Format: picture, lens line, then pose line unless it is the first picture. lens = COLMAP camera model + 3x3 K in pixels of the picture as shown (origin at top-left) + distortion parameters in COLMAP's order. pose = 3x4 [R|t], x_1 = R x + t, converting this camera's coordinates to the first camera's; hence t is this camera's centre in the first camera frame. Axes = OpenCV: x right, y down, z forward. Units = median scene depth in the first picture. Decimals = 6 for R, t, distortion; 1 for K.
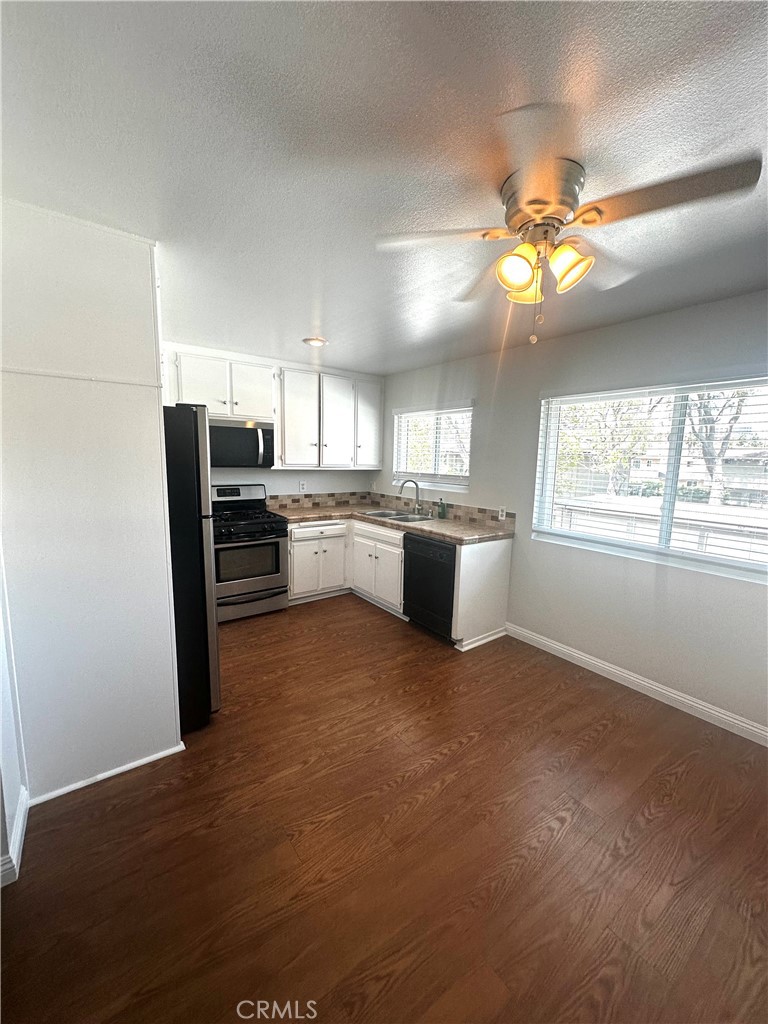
lens RADIAL K [[408.6, 0, 386.8], [0, 408.6, 511.6], [0, 0, 1]] dist [-0.004810, 0.000445]
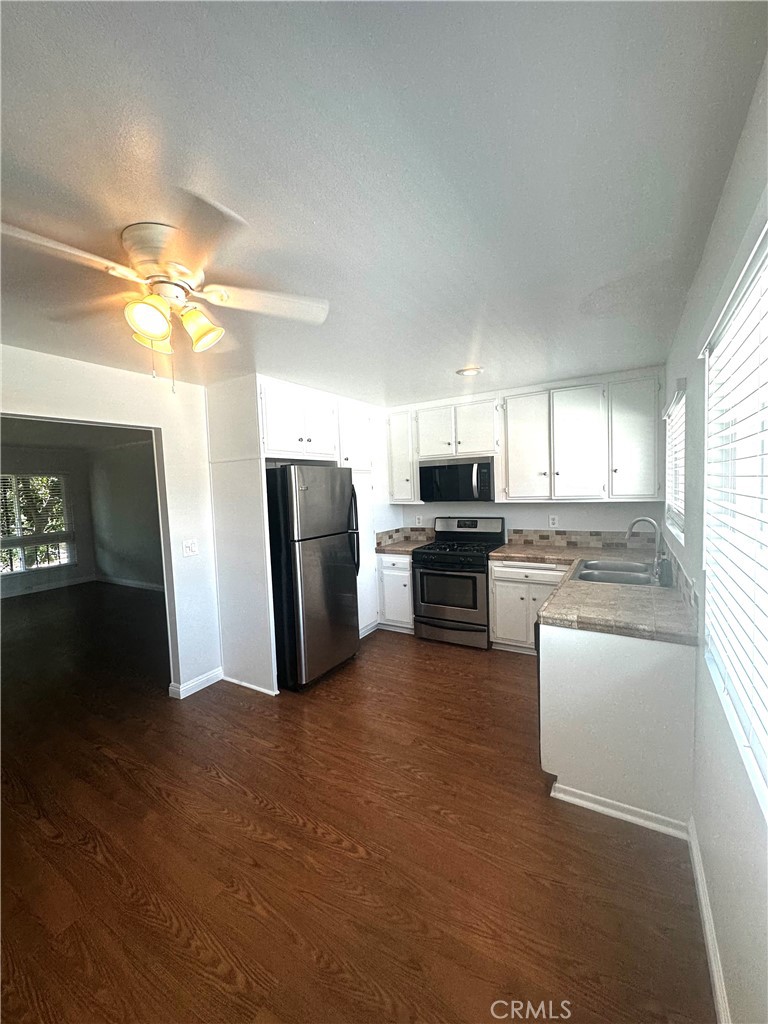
lens RADIAL K [[408.6, 0, 384.7], [0, 408.6, 512.7], [0, 0, 1]] dist [-0.004810, 0.000445]
pose [[0.377652, 0.022958, -0.925663, 0.529360], [-0.078160, 0.996915, -0.007162, -0.053030], [0.922643, 0.075055, 0.378281, 0.397519]]
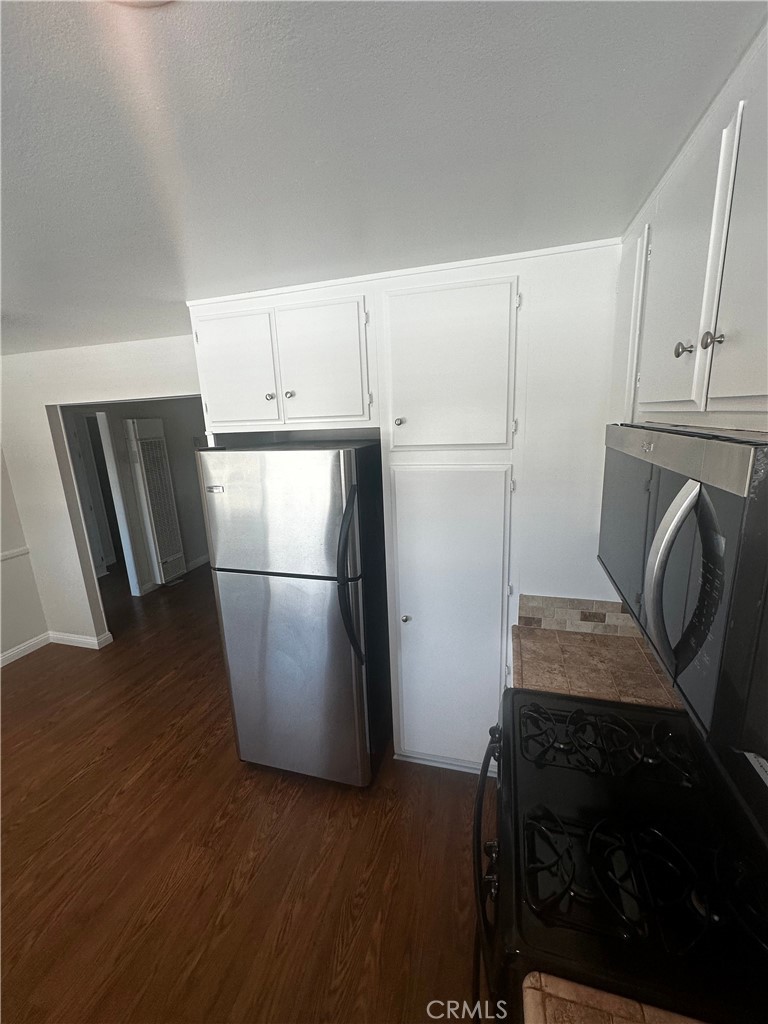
lens RADIAL K [[408.6, 0, 386.5], [0, 408.6, 513.5], [0, 0, 1]] dist [-0.004810, 0.000445]
pose [[-0.790198, 0.155753, -0.592729, -0.117450], [-0.054193, 0.945619, 0.320730, -0.225469], [0.610451, 0.285562, -0.738786, 1.009124]]
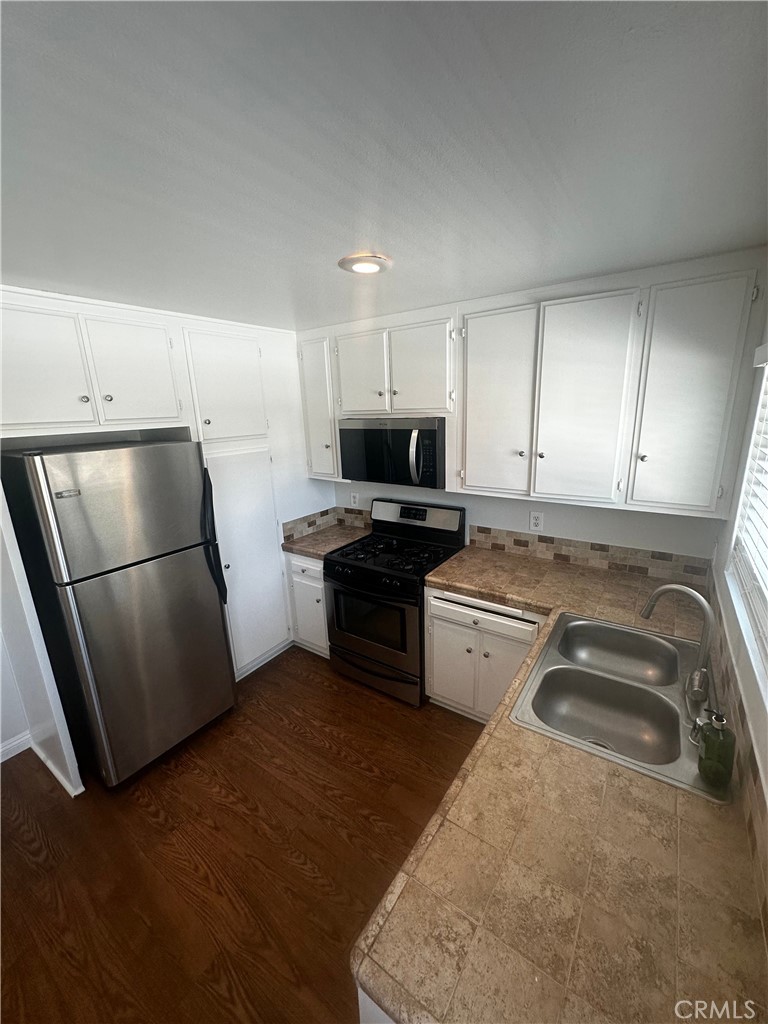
lens RADIAL K [[408.6, 0, 386.3], [0, 408.6, 513.1], [0, 0, 1]] dist [-0.004810, 0.000445]
pose [[0.325520, 0.208674, -0.922221, 0.274760], [-0.086805, 0.977819, 0.190615, -0.185541], [0.941542, 0.018005, 0.336414, 0.717944]]
